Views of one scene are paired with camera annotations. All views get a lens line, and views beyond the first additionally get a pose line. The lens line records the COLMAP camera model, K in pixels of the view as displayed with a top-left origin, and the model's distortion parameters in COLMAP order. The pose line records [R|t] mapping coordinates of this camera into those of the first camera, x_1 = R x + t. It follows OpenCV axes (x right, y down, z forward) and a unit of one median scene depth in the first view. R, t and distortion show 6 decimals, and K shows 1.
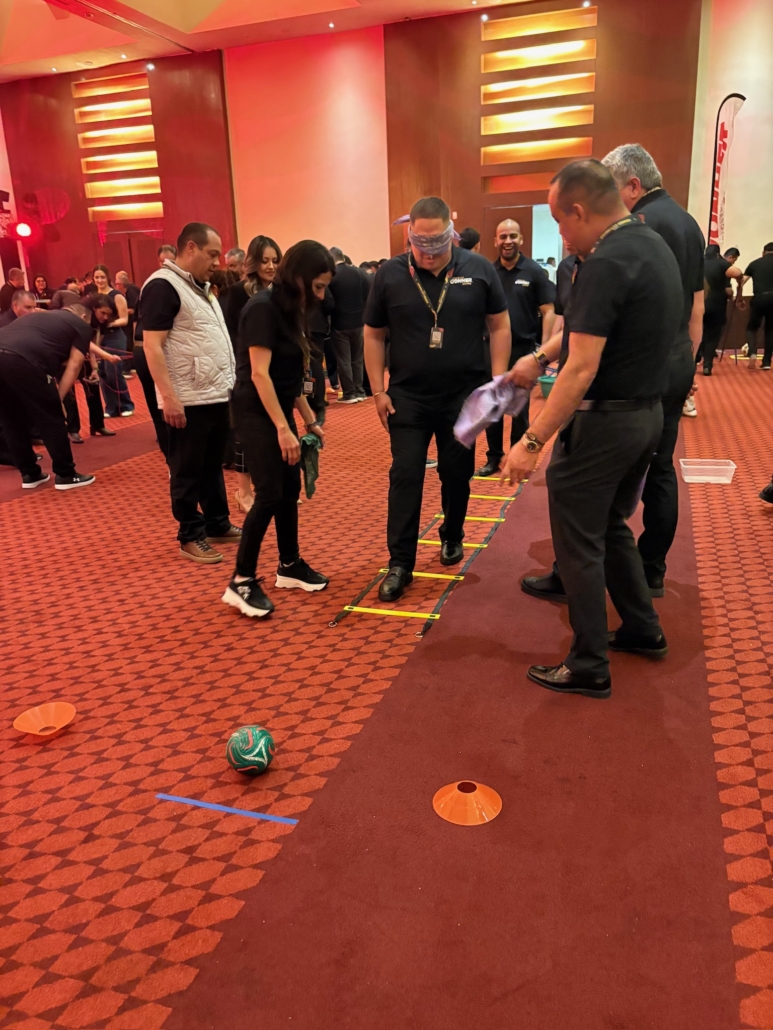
lens RADIAL K [[786.9, 0, 386.5], [0, 786.9, 515.0], [0, 0, 1]] dist [0.028506, -0.080594]
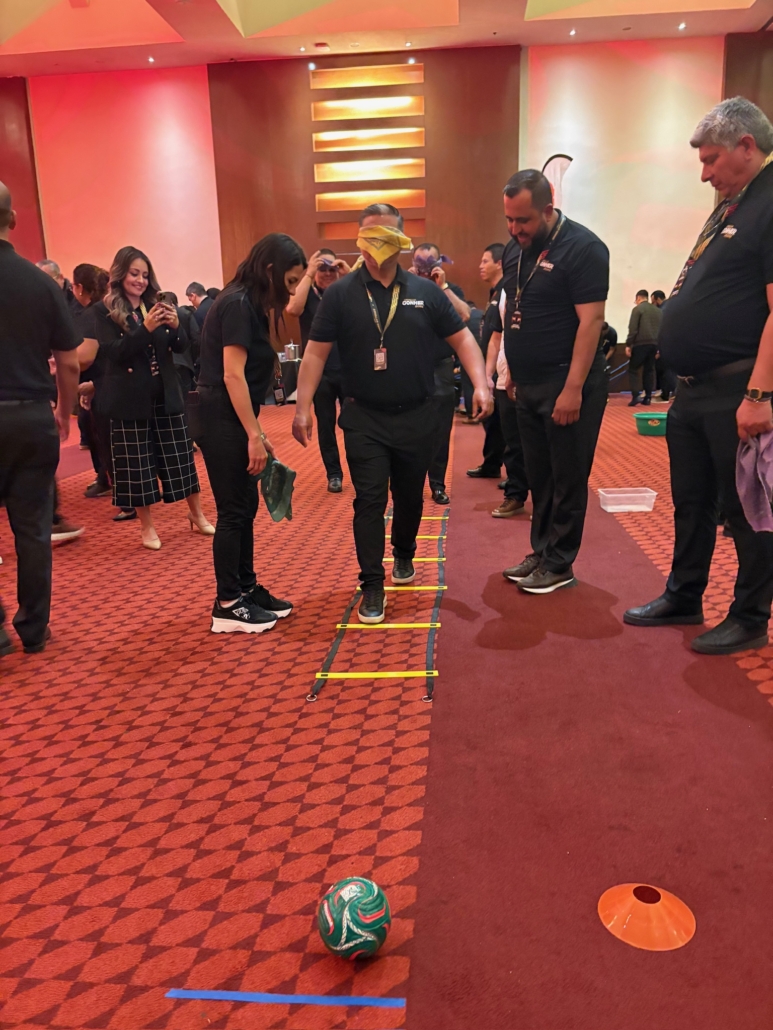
lens RADIAL K [[767.0, 0, 386.5], [0, 767.0, 515.0], [0, 0, 1]] dist [0.025420, -0.004677]
pose [[0.967529, -0.041164, 0.249385, -0.209277], [0.057212, 0.996708, -0.057442, 0.002543], [-0.246199, 0.069844, 0.966699, 0.240624]]
